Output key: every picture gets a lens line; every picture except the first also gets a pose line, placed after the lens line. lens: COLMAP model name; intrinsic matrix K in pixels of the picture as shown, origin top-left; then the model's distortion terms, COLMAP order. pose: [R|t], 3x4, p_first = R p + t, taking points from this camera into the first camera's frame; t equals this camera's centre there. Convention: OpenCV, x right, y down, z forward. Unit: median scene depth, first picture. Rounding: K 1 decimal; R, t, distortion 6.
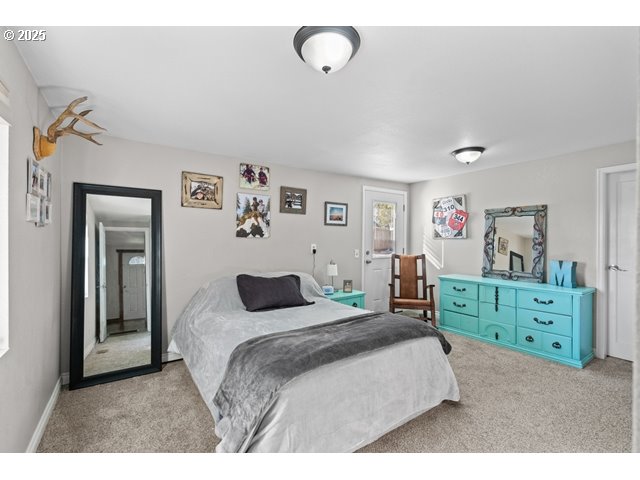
lens RADIAL K [[295.0, 0, 320.0], [0, 295.0, 239.8], [0, 0, 1]] dist [-0.002203, -0.000208]
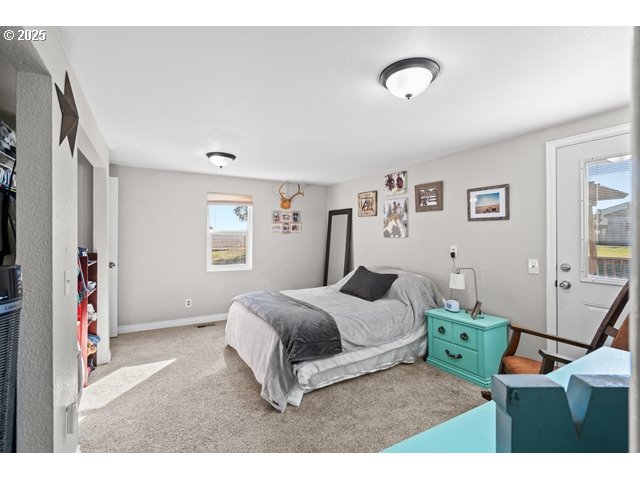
lens RADIAL K [[295.0, 0, 319.1], [0, 295.0, 235.3], [0, 0, 1]] dist [-0.002203, -0.000208]
pose [[-0.072991, -0.001918, -0.997331, 0.900321], [-0.004697, 0.999988, -0.001579, -0.012333], [0.997322, 0.004569, -0.072999, 0.776211]]
